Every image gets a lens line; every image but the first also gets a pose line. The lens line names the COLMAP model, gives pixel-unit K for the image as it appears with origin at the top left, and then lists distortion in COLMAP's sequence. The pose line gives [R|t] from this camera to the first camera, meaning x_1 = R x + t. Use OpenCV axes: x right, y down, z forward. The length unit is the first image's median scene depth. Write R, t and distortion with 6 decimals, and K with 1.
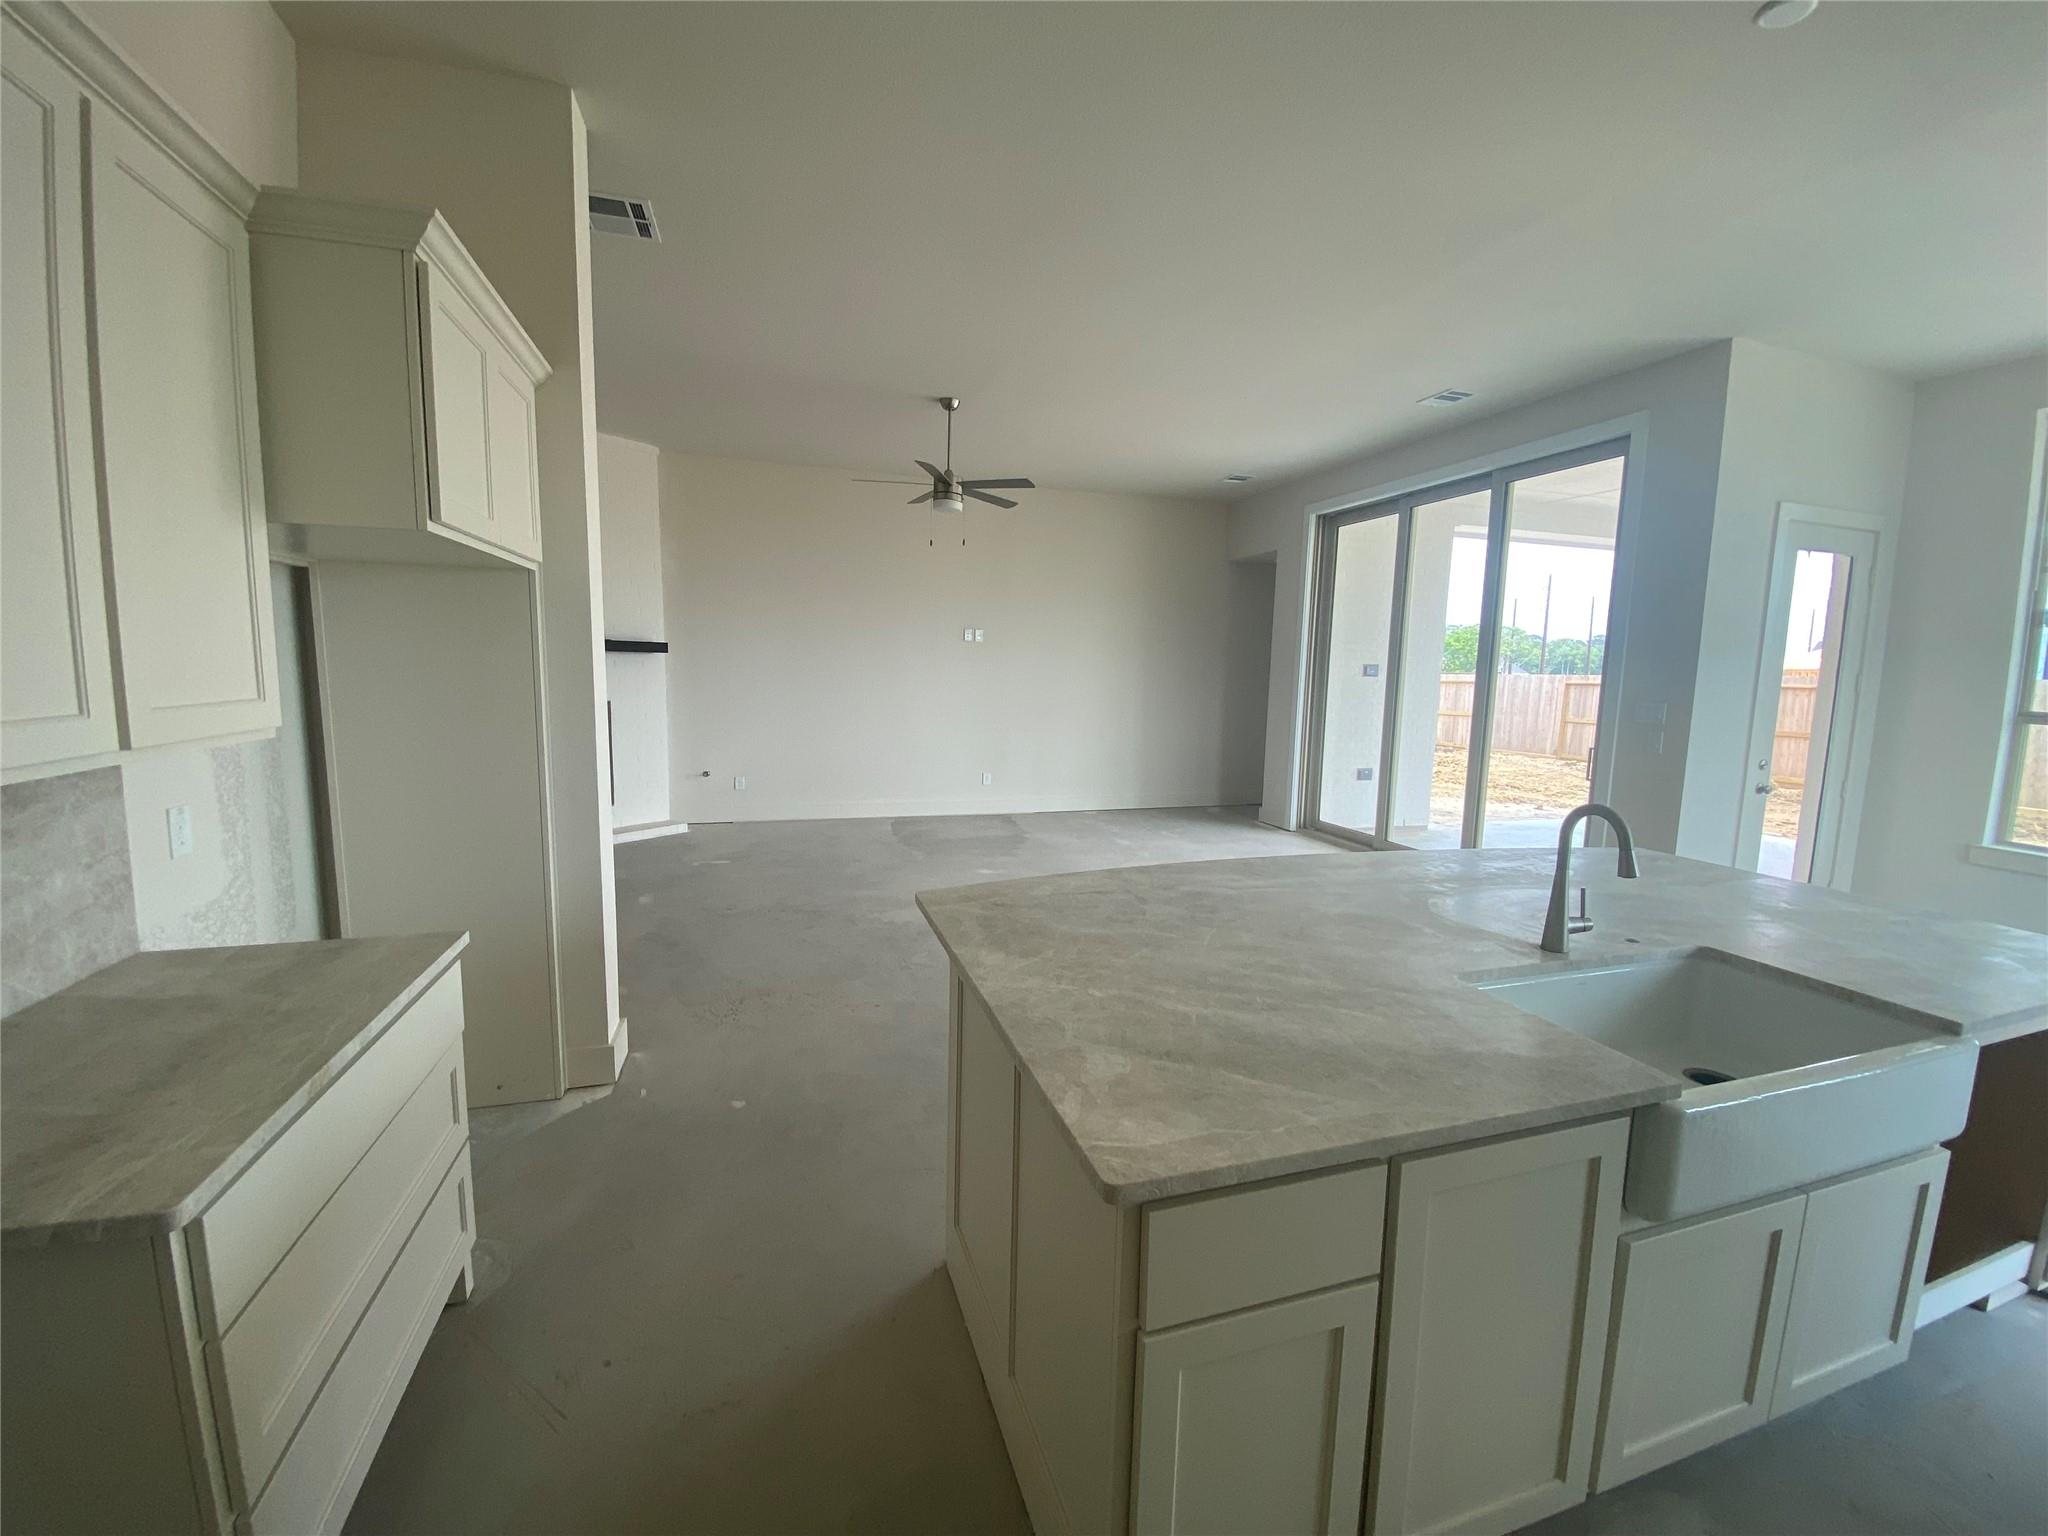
lens RADIAL K [[838.4, 0, 1024.0], [0, 838.4, 768.0], [0, 0, 1]] dist [0.000810, 0.000017]
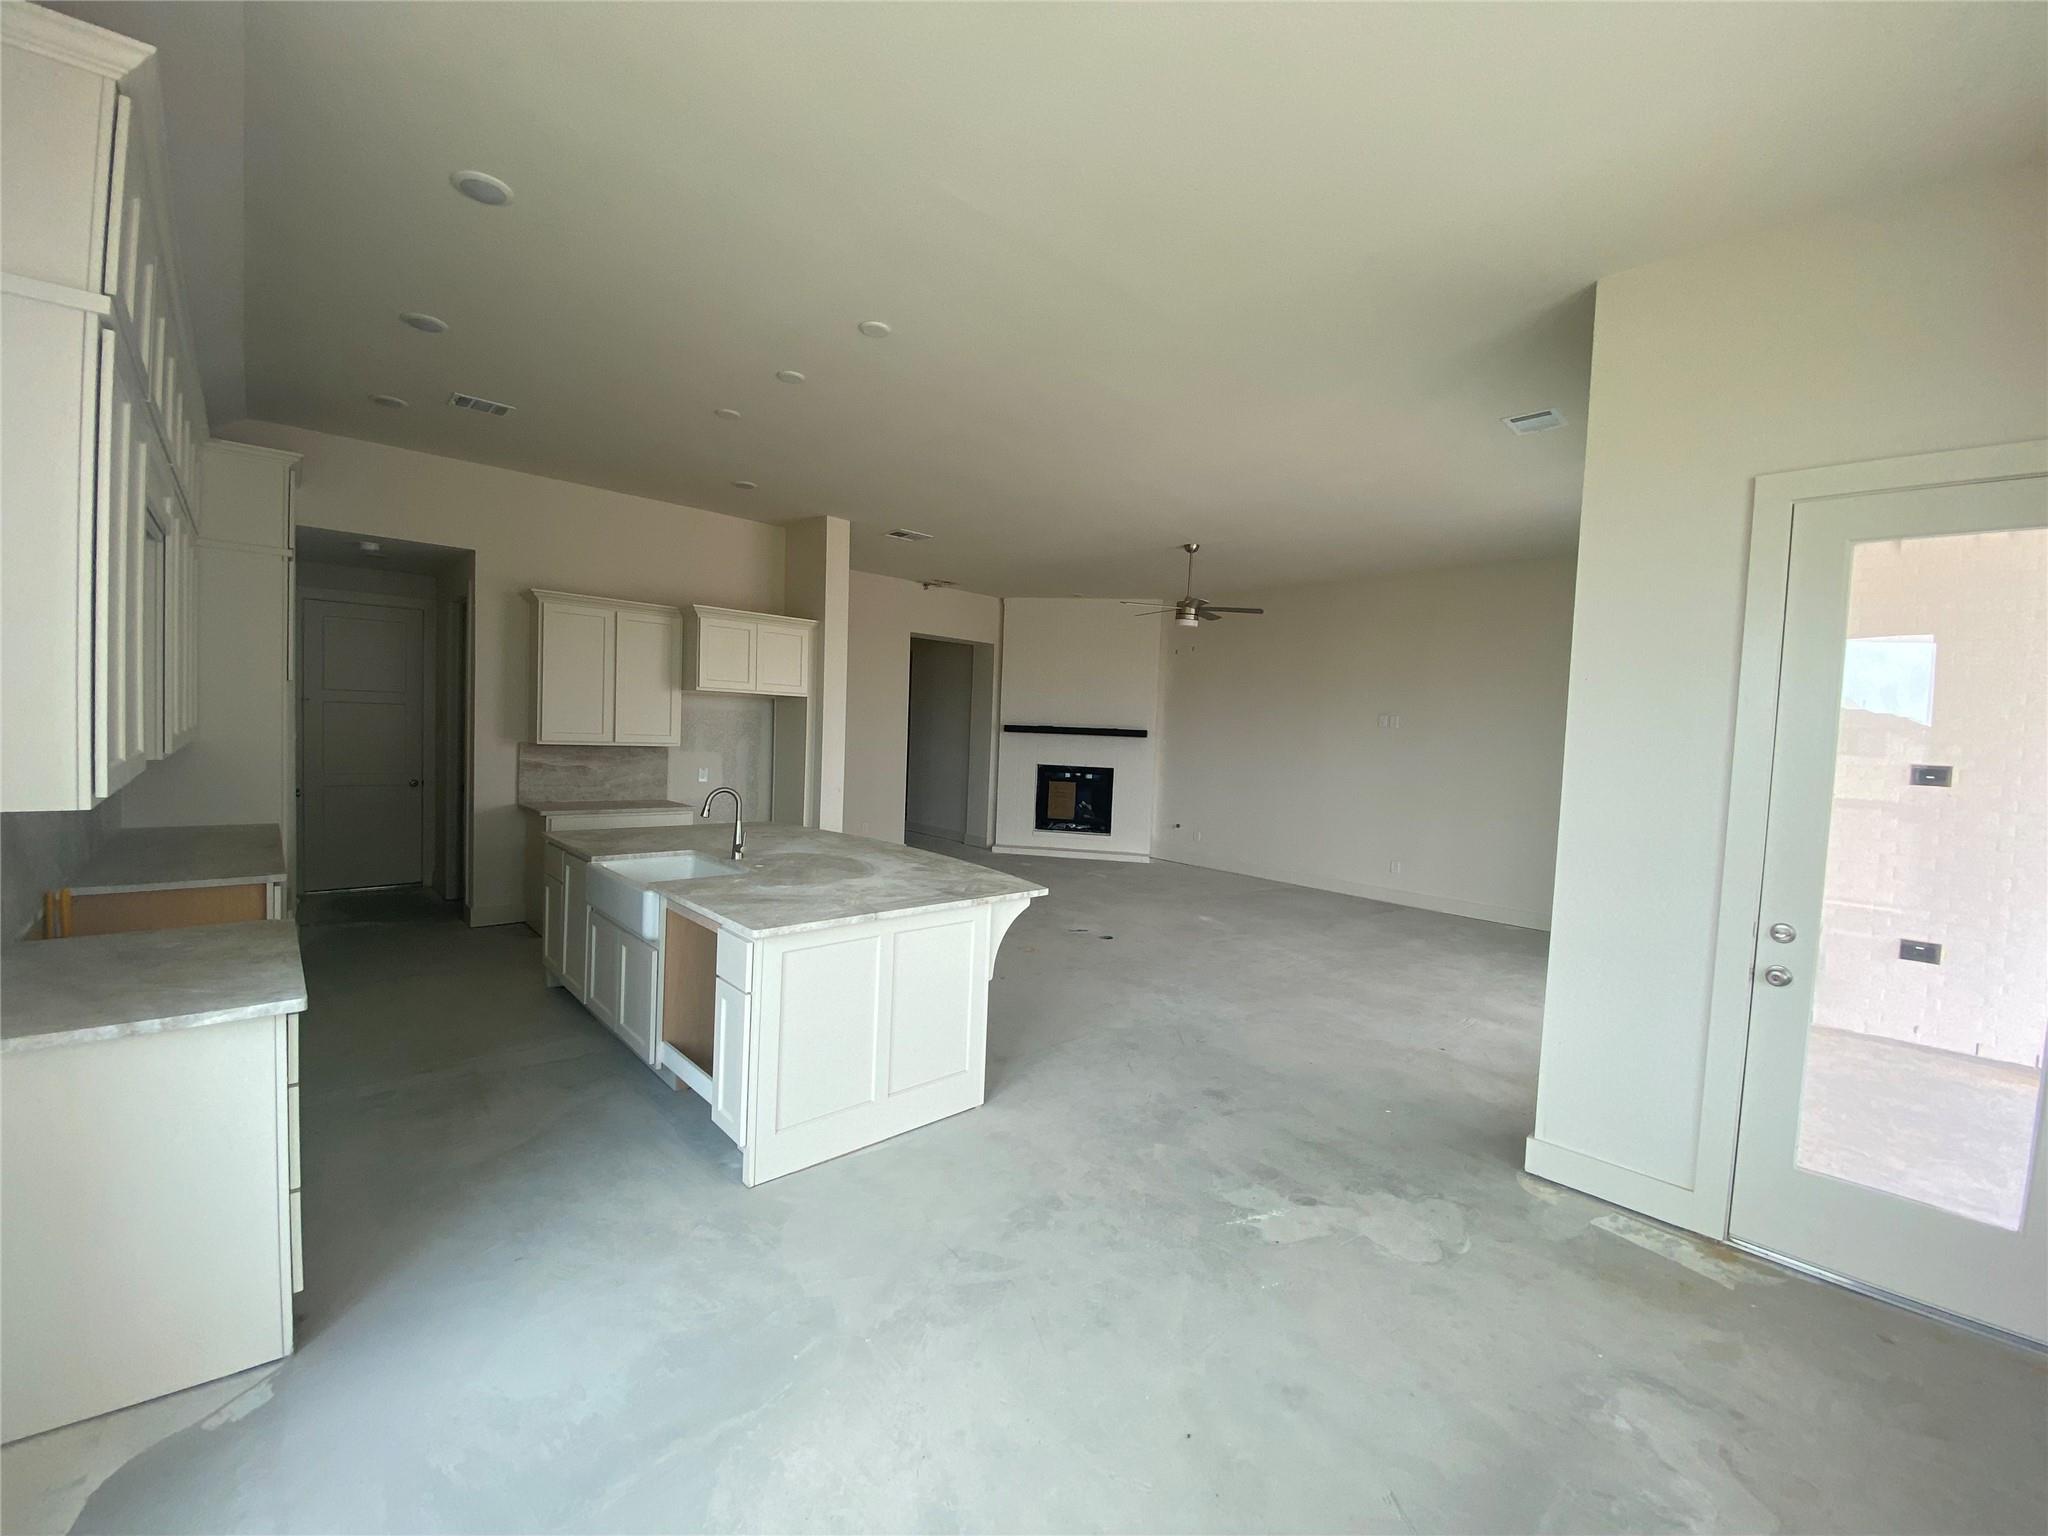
lens RADIAL K [[838.4, 0, 1024.0], [0, 838.4, 768.0], [0, 0, 1]] dist [0.000810, 0.000017]
pose [[0.414039, 0.039019, -0.909423, 1.017389], [-0.148796, 0.988544, -0.025329, -0.019262], [0.898016, 0.145805, 0.415101, 0.266561]]
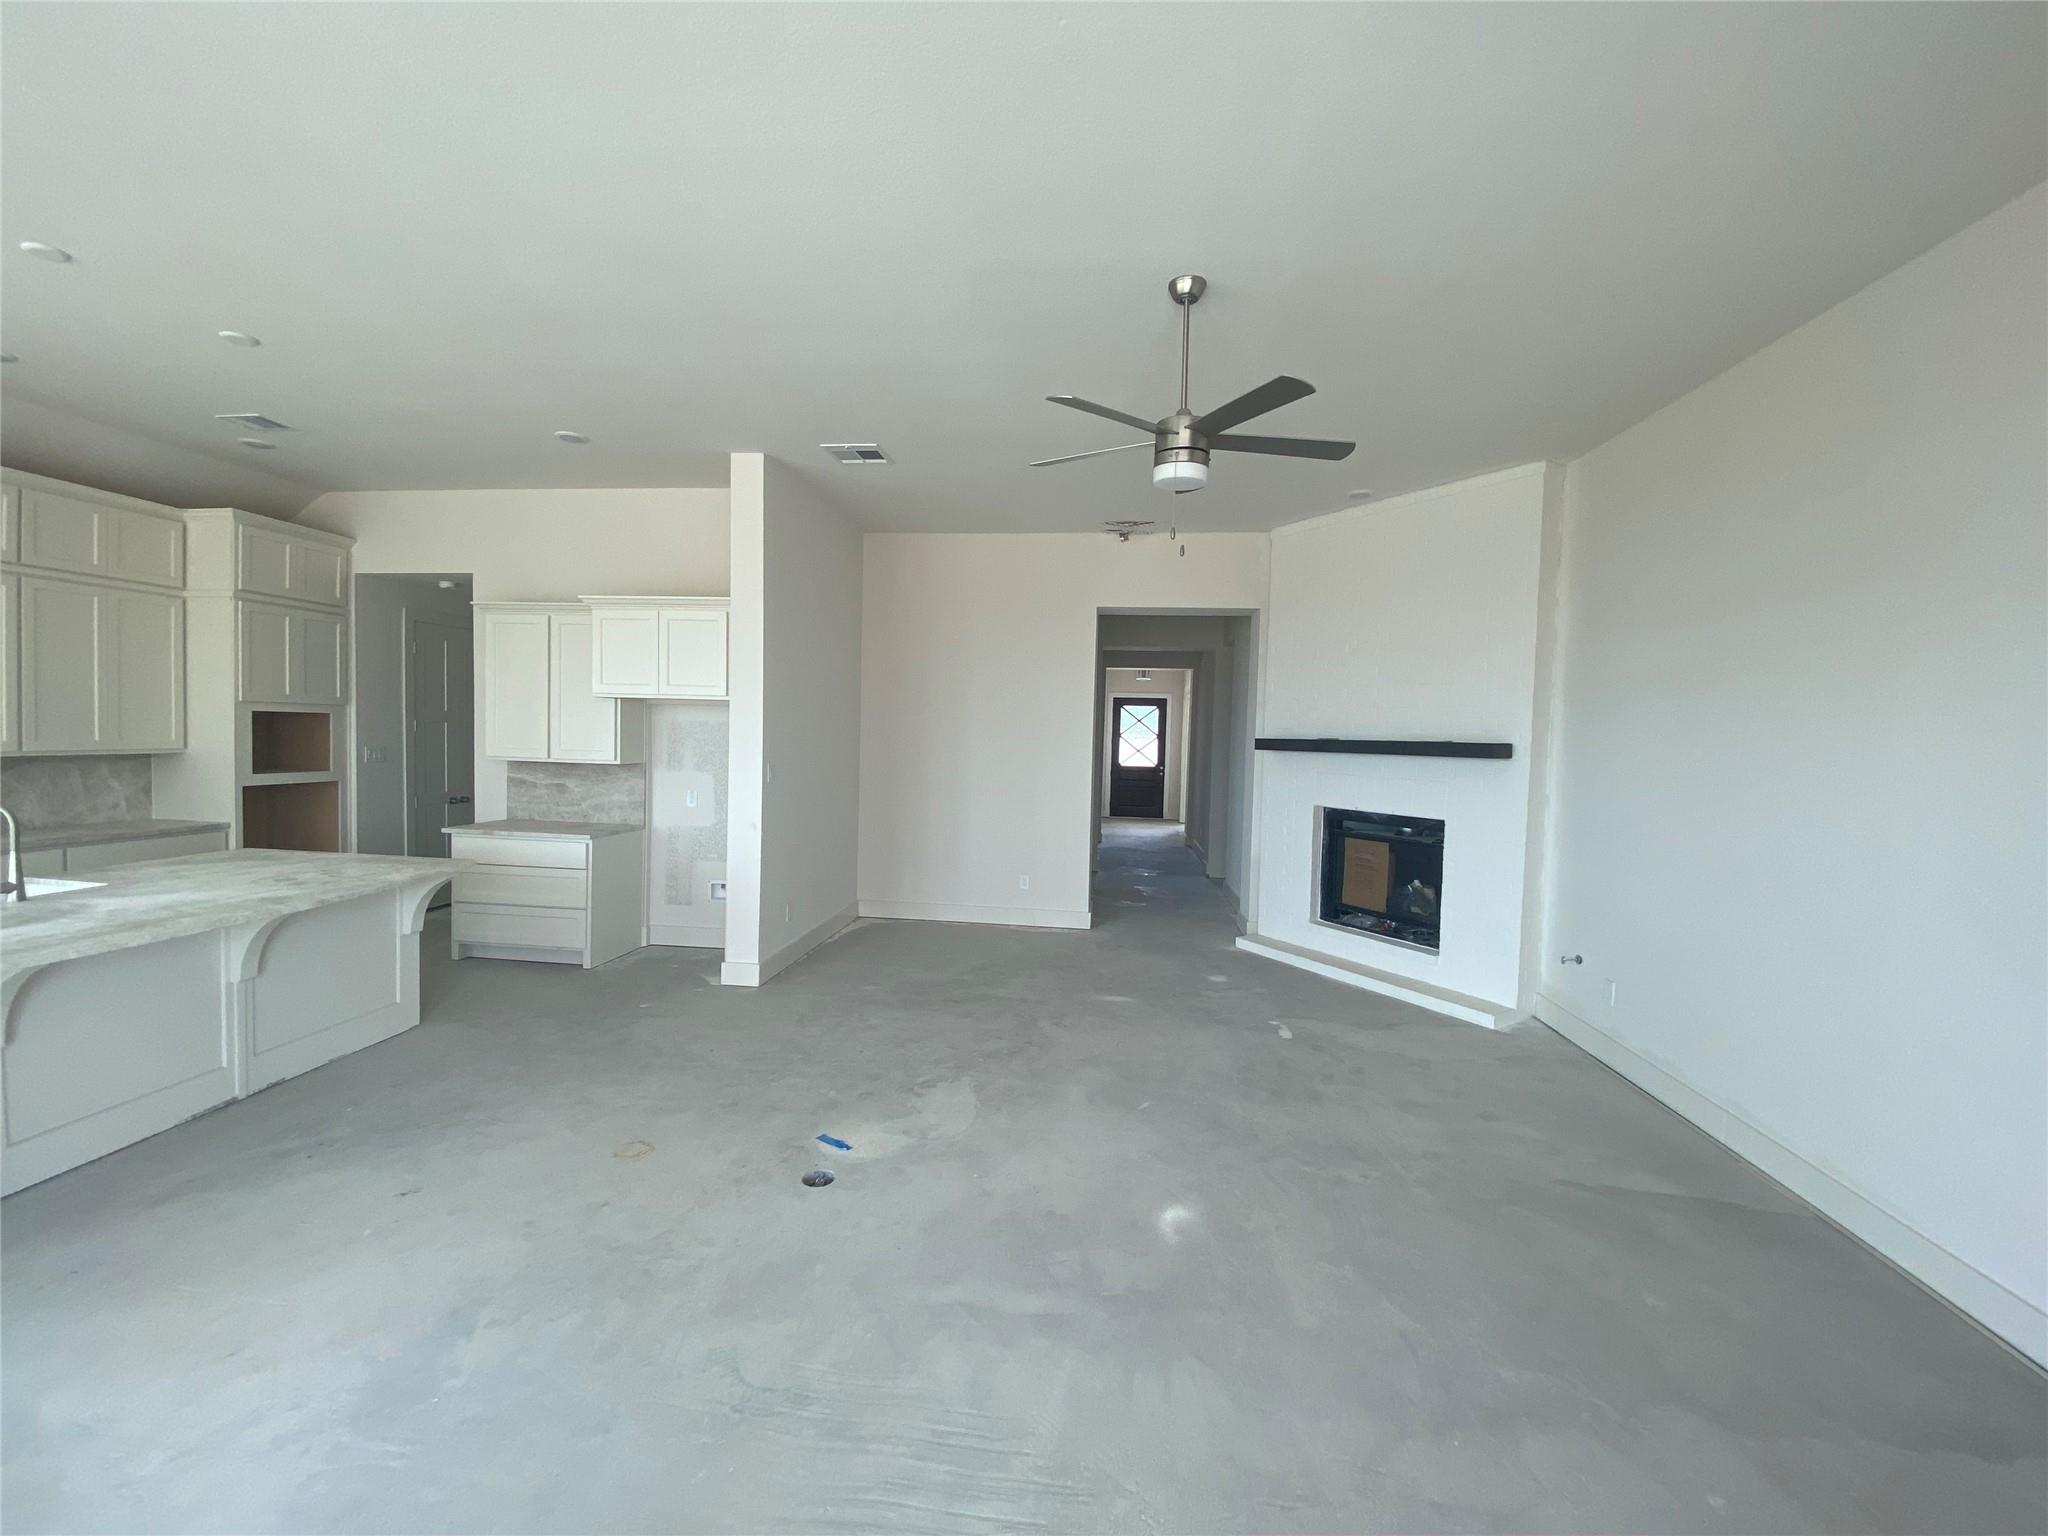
lens RADIAL K [[838.4, 0, 1024.0], [0, 838.4, 768.0], [0, 0, 1]] dist [0.000810, 0.000017]
pose [[-0.424820, 0.000186, -0.905278, 0.463574], [-0.152161, 0.985758, 0.071607, -0.147923], [0.892398, 0.168168, -0.418742, 1.168942]]
